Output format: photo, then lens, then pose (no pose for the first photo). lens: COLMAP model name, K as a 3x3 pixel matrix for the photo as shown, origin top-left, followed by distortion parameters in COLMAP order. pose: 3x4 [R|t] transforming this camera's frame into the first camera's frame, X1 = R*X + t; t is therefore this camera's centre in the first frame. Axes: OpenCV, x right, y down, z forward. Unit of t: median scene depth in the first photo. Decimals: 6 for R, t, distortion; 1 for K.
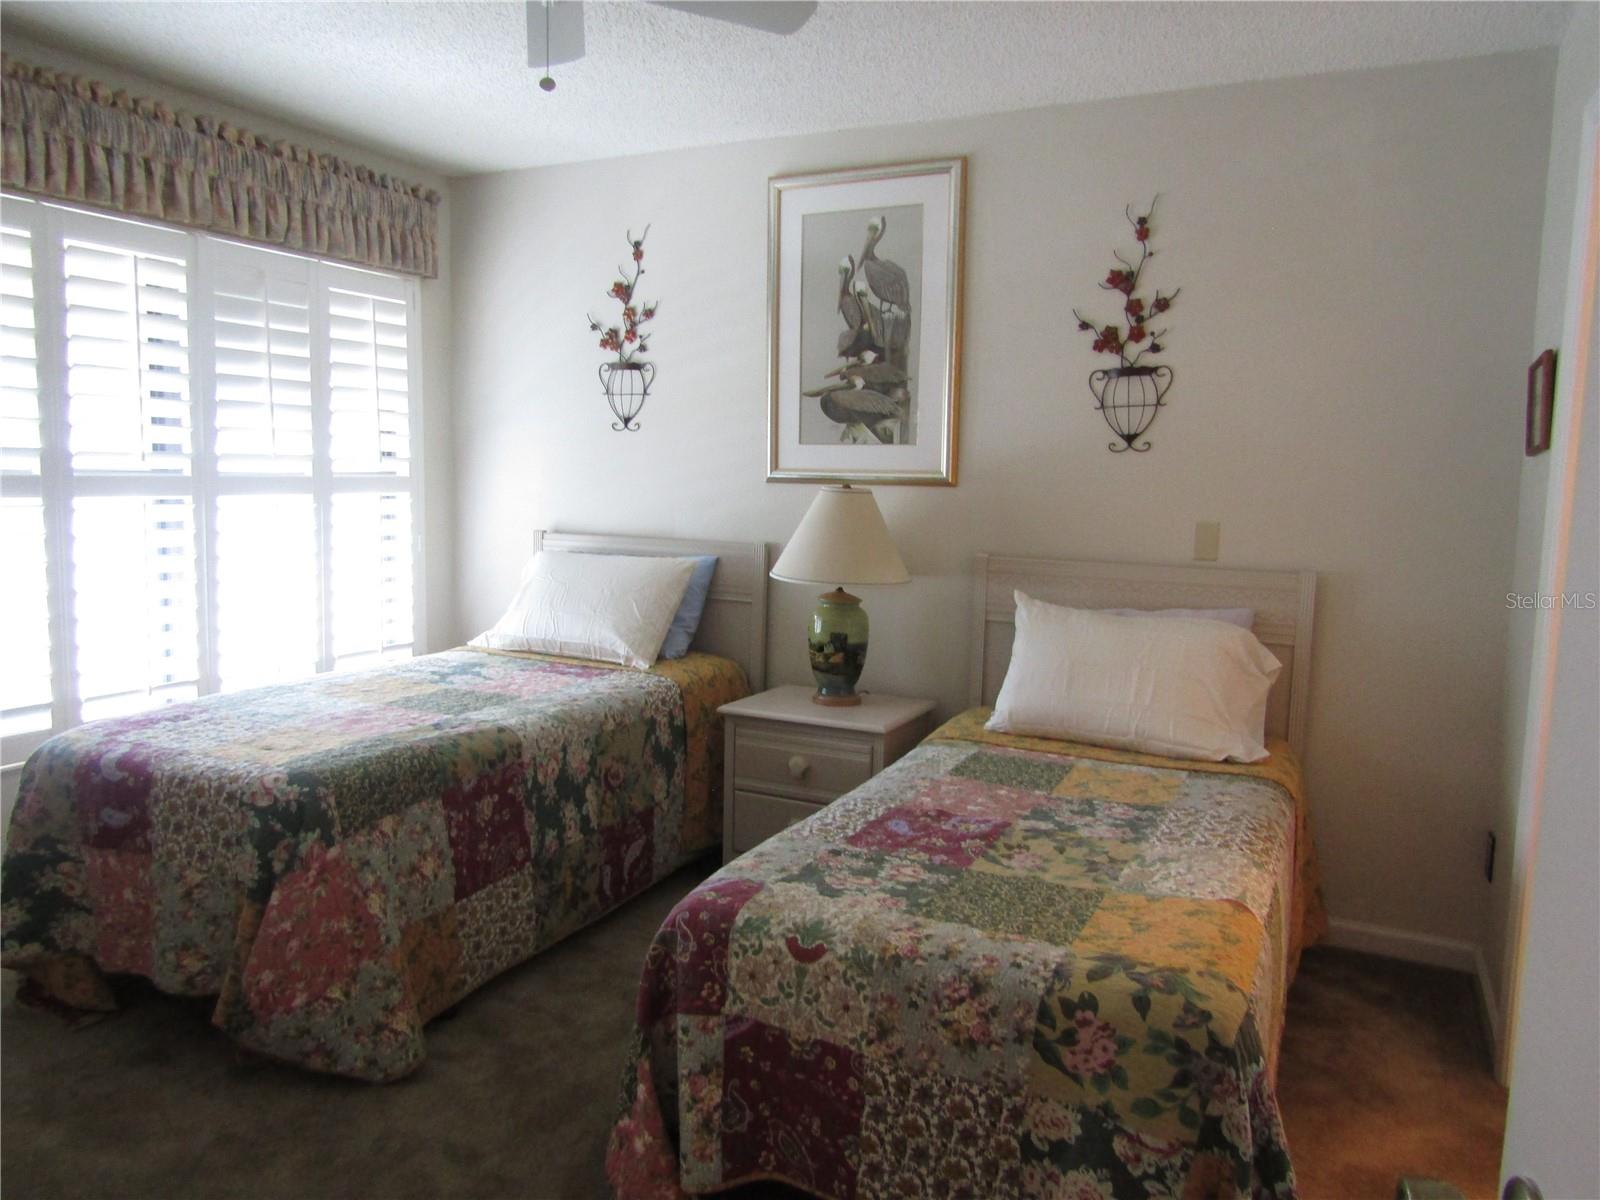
lens RADIAL K [[1139.3, 0, 793.6], [0, 1139.3, 598.1], [0, 0, 1]] dist [-0.006557, -0.000460]
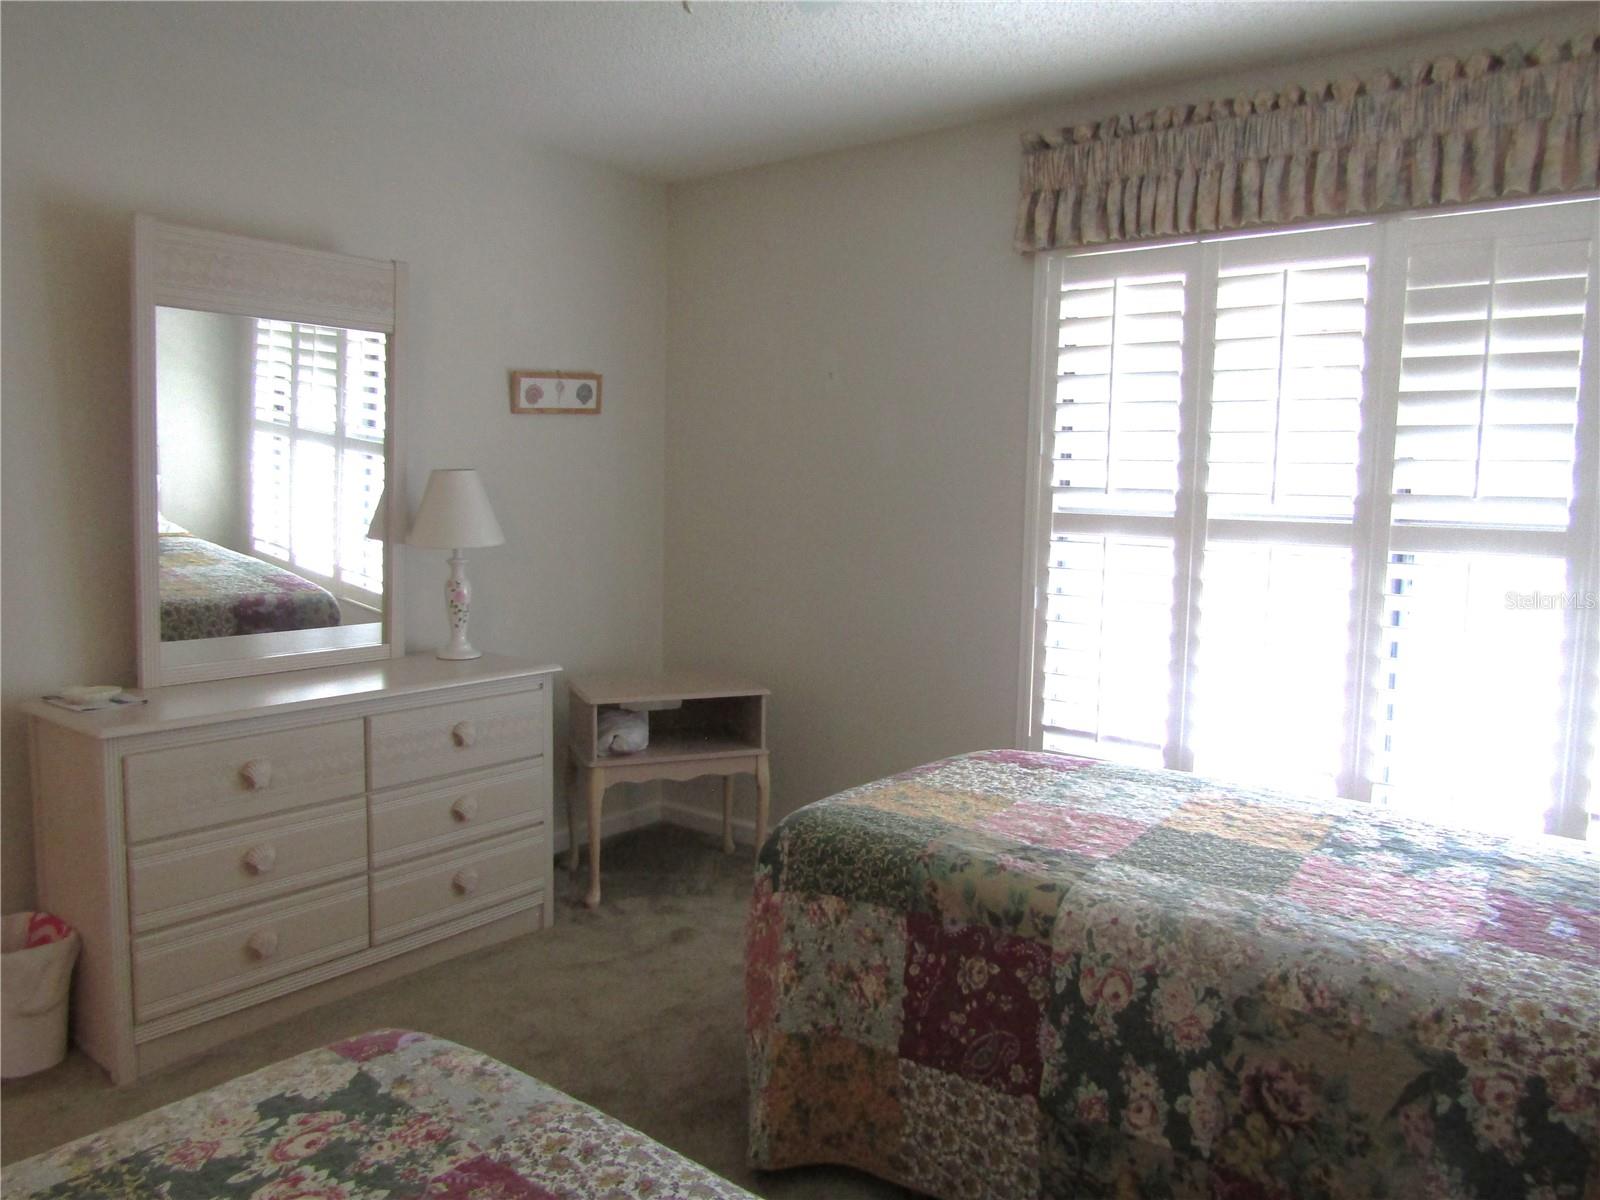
lens RADIAL K [[1139.3, 0, 793.6], [0, 1139.3, 593.5], [0, 0, 1]] dist [-0.006557, -0.000460]
pose [[-0.190640, 0.069550, -0.979193, 0.391233], [-0.136116, 0.985979, 0.096532, -0.093804], [0.972177, 0.151687, -0.178500, 0.876540]]
